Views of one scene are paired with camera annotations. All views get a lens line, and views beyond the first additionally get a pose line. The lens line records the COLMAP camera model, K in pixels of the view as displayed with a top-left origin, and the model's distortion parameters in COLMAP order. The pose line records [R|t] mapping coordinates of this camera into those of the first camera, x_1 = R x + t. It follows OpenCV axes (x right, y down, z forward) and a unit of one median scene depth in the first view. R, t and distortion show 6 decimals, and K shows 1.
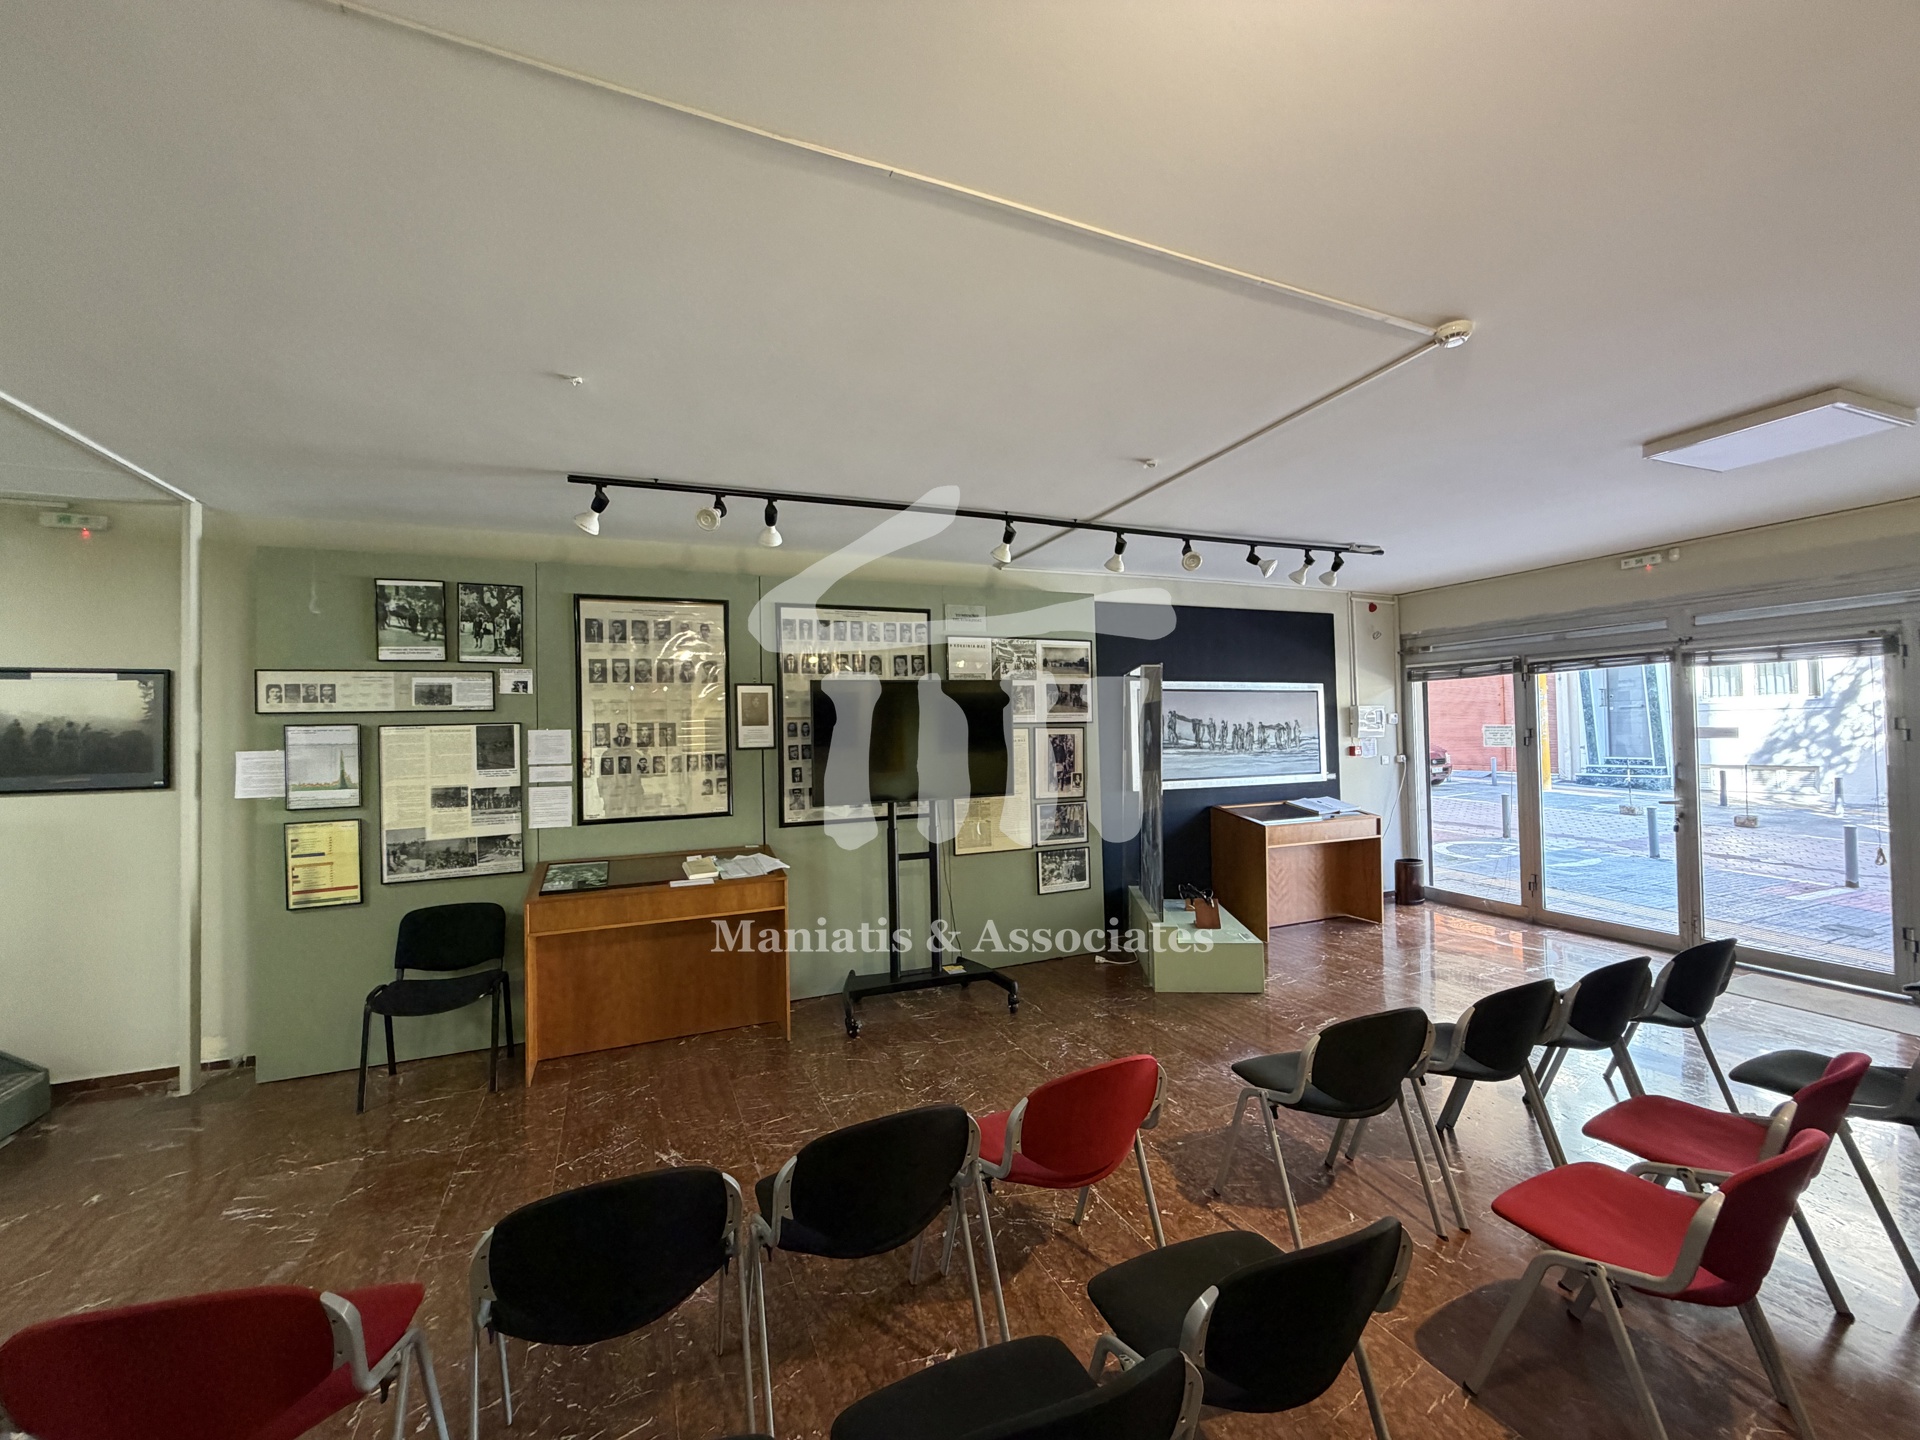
lens RADIAL K [[762.7, 0, 960.9], [0, 762.7, 724.7], [0, 0, 1]] dist [-0.001179, 0.000038]
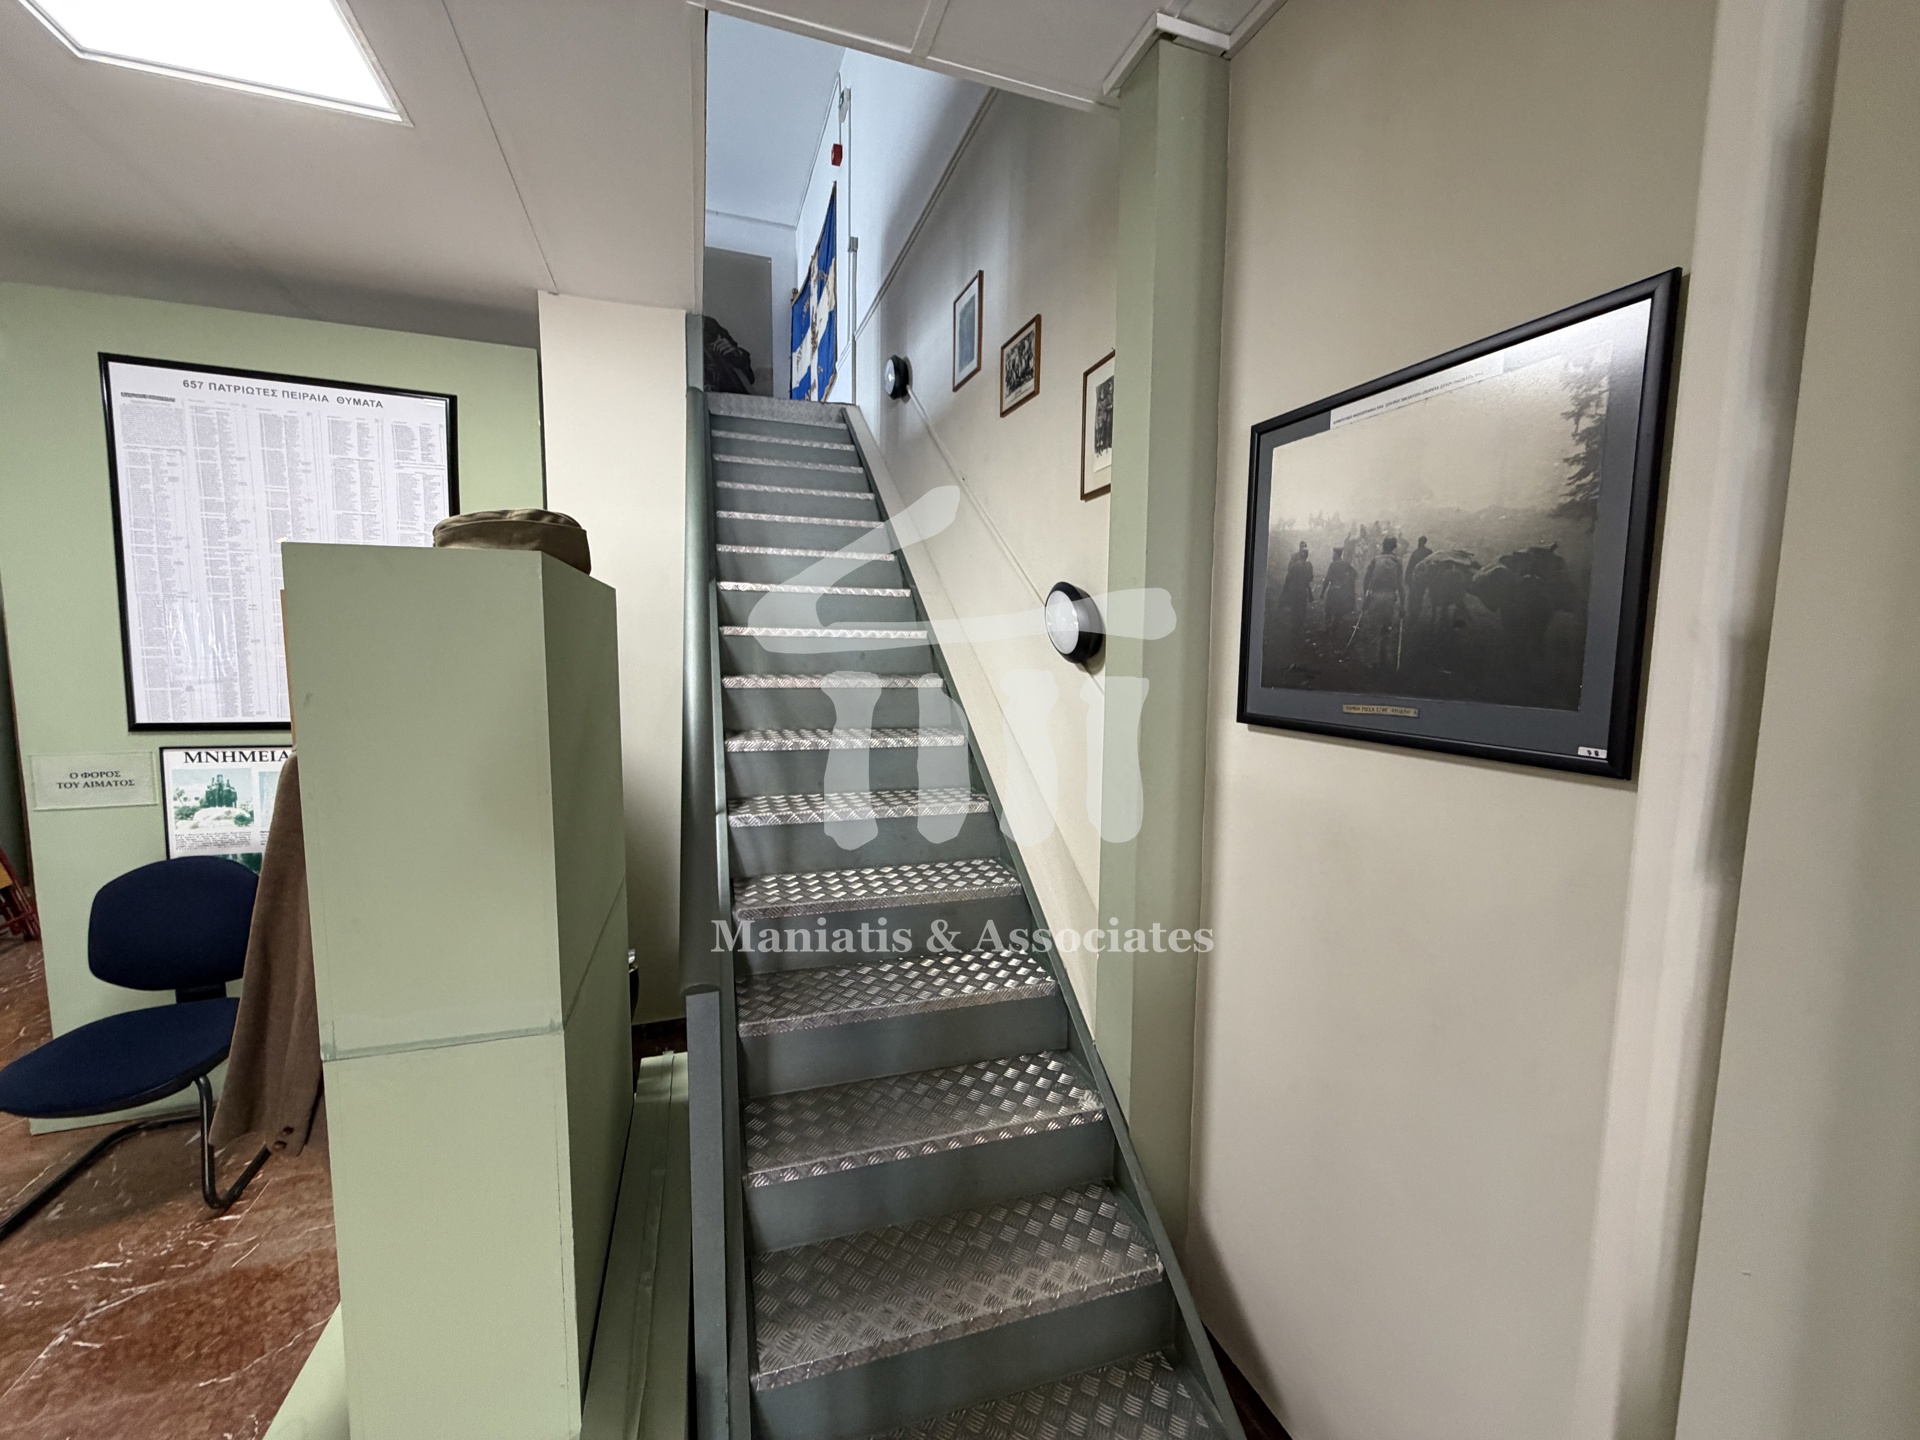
lens RADIAL K [[762.7, 0, 954.4], [0, 762.7, 718.8], [0, 0, 1]] dist [-0.001179, 0.000038]
pose [[-0.066176, 0.120085, -0.990556, -0.763882], [0.009917, 0.992762, 0.119690, 0.032274], [0.997759, -0.001903, -0.066888, 0.781783]]
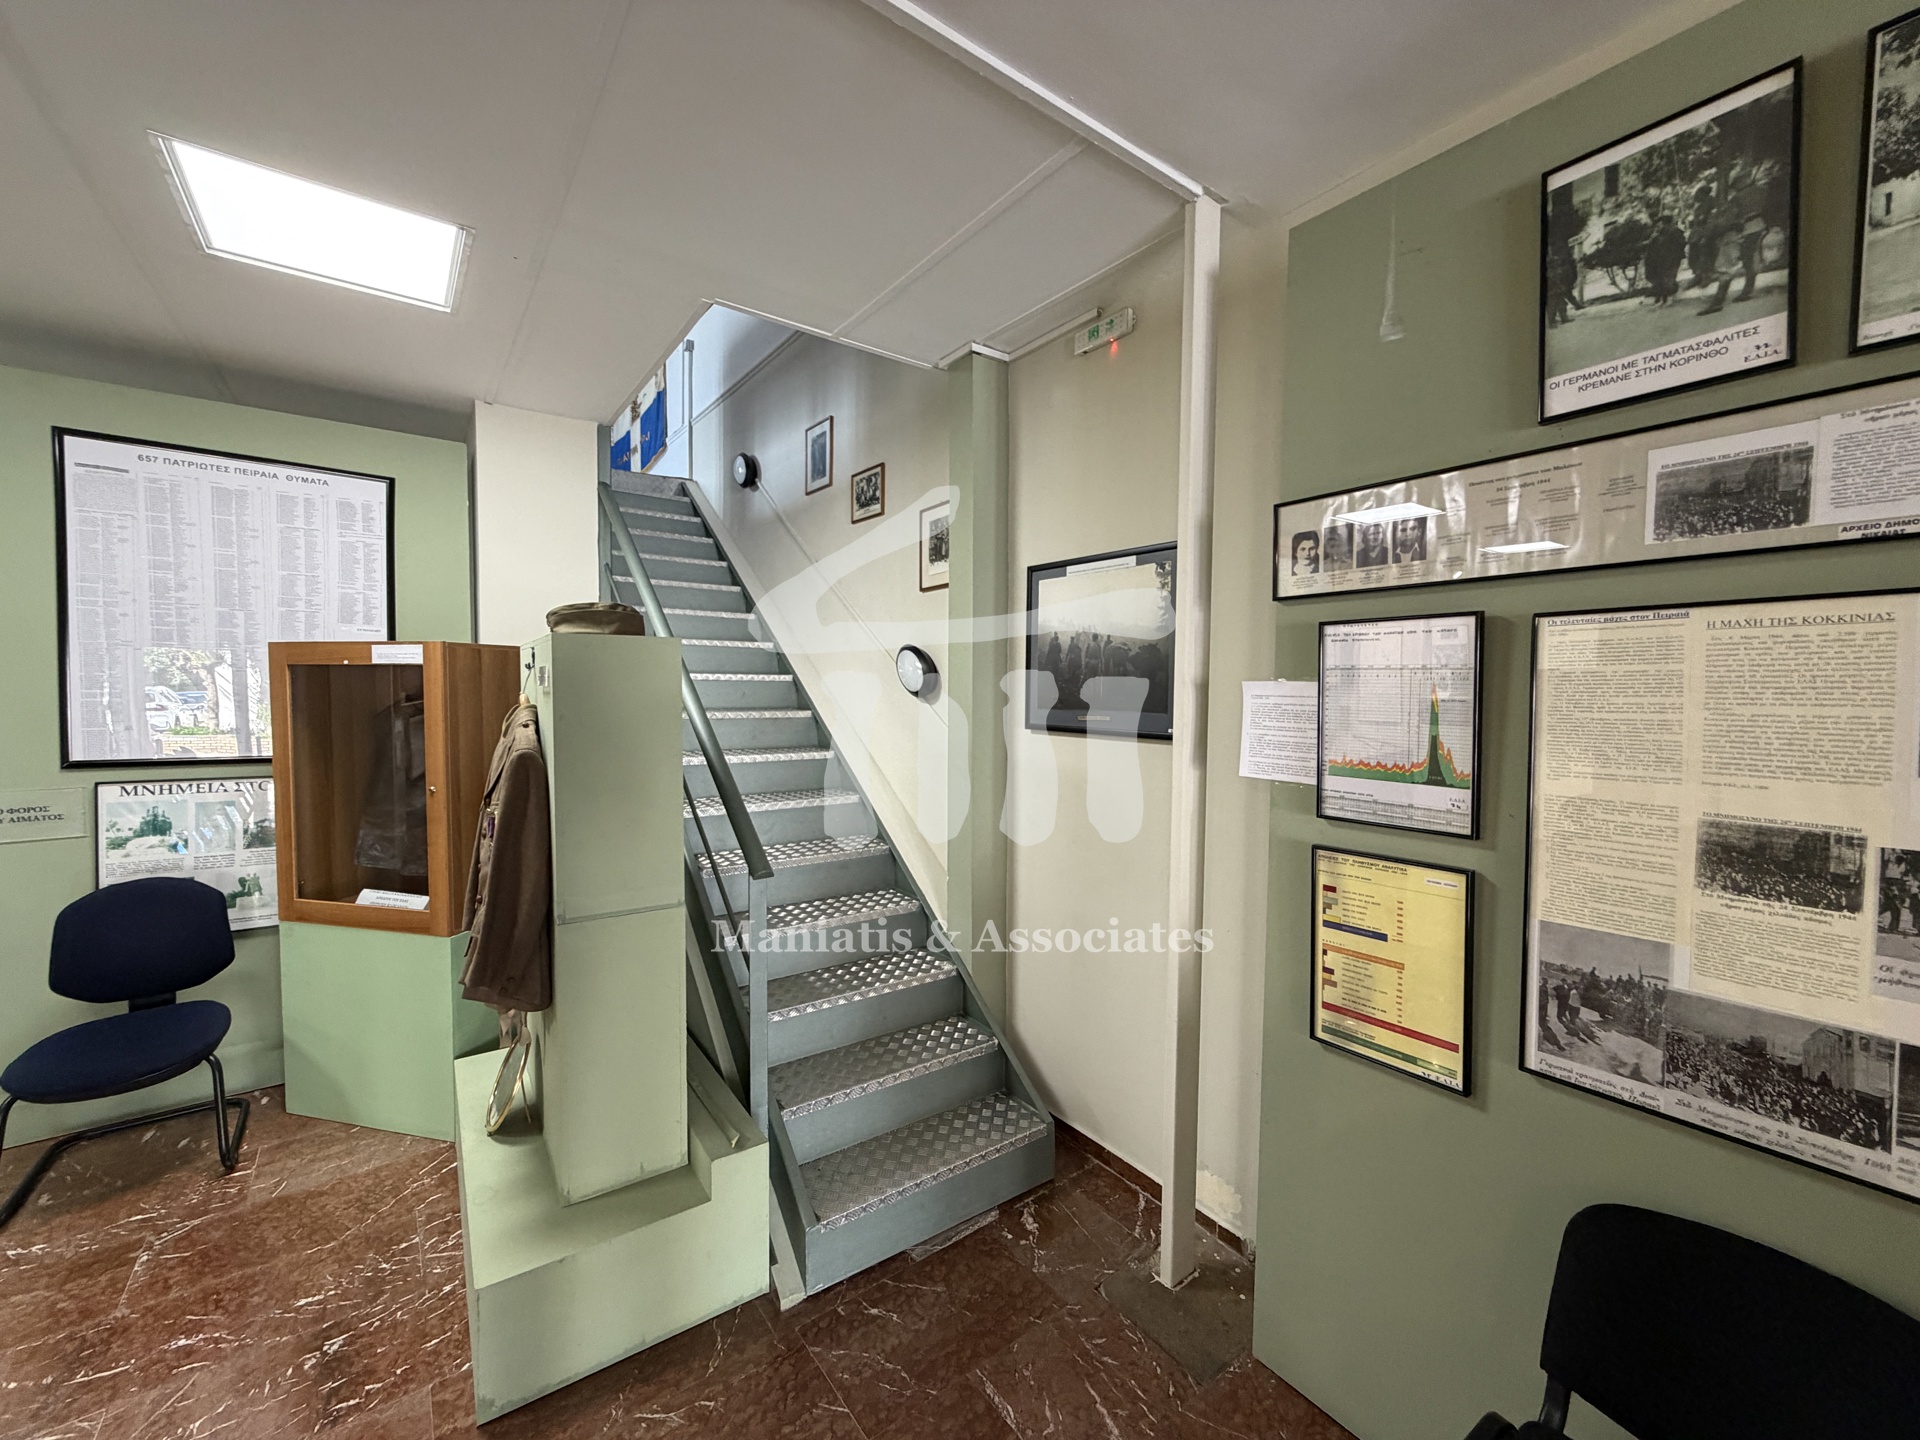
lens RADIAL K [[762.7, 0, 953.5], [0, 762.7, 716.6], [0, 0, 1]] dist [-0.001179, 0.000038]
pose [[0.232051, 0.064819, -0.970542, -0.494297], [0.005166, 0.997681, 0.067867, 0.022756], [0.972690, -0.020763, 0.231178, 0.673251]]
